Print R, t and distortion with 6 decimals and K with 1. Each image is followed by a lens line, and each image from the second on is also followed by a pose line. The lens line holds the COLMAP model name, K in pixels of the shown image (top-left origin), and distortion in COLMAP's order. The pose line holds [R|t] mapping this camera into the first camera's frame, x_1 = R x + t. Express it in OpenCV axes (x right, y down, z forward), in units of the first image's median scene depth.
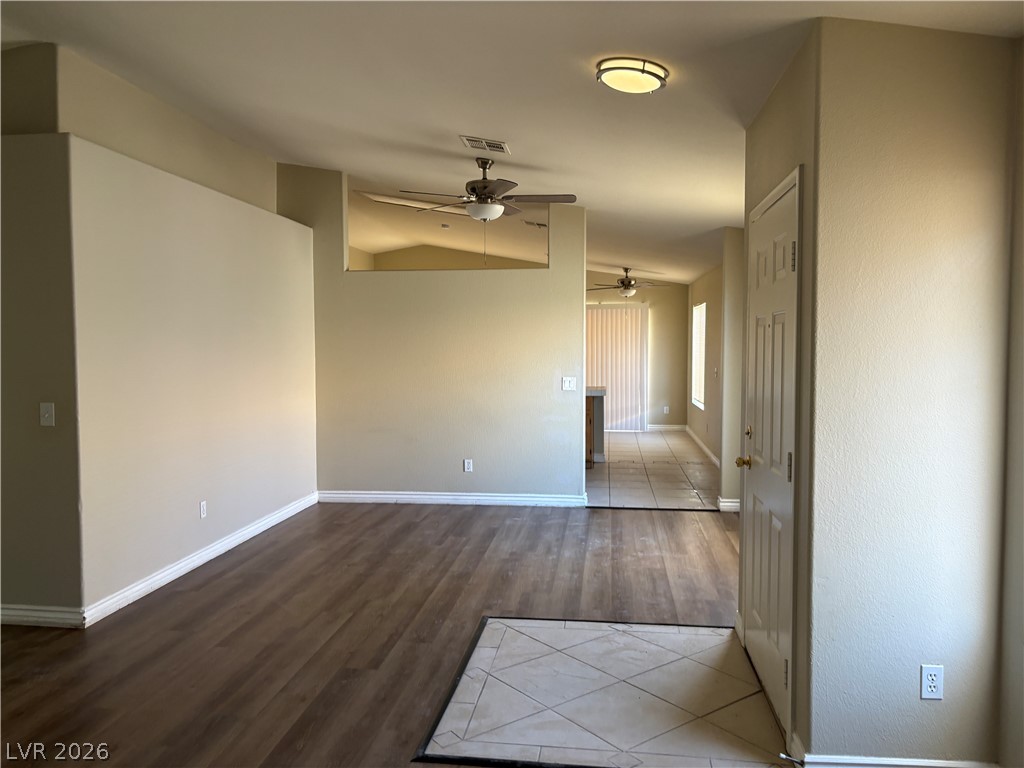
lens RADIAL K [[769.6, 0, 503.8], [0, 769.6, 380.4], [0, 0, 1]] dist [0.048646, -0.051252]
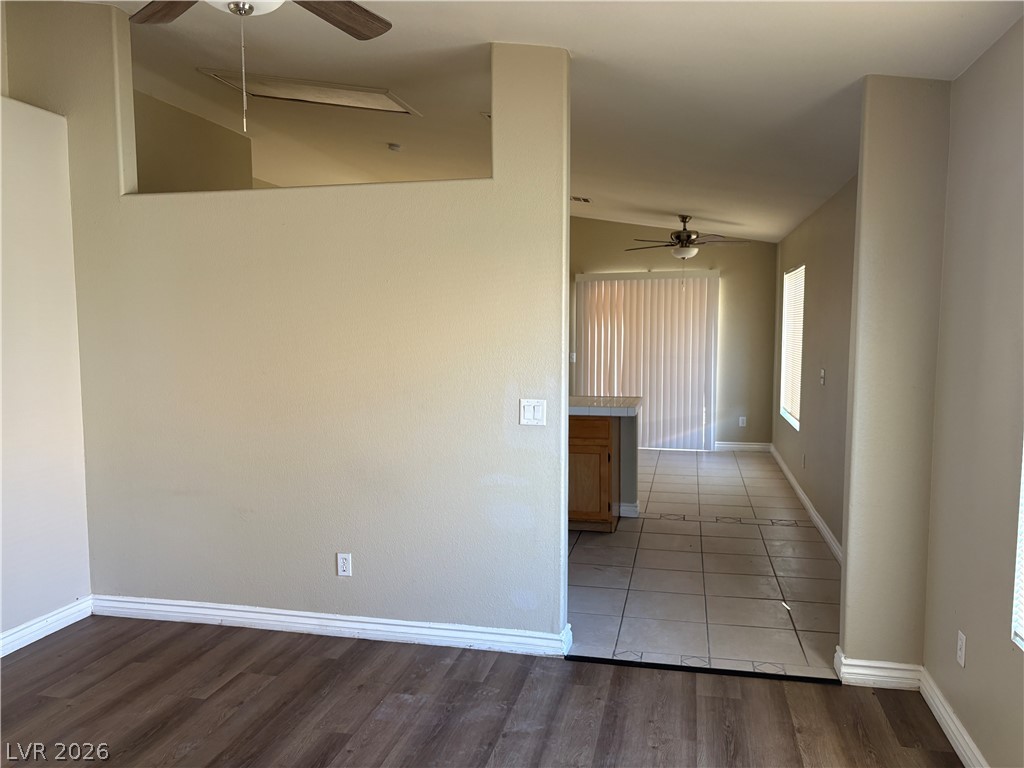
lens RADIAL K [[763.5, 0, 509.9], [0, 763.5, 394.5], [0, 0, 1]] dist [0.007676, -0.047859]
pose [[0.995385, 0.009136, -0.095525, 0.072813], [-0.005029, 0.999056, 0.043150, -0.017804], [0.095829, -0.042470, 0.994491, 0.316771]]
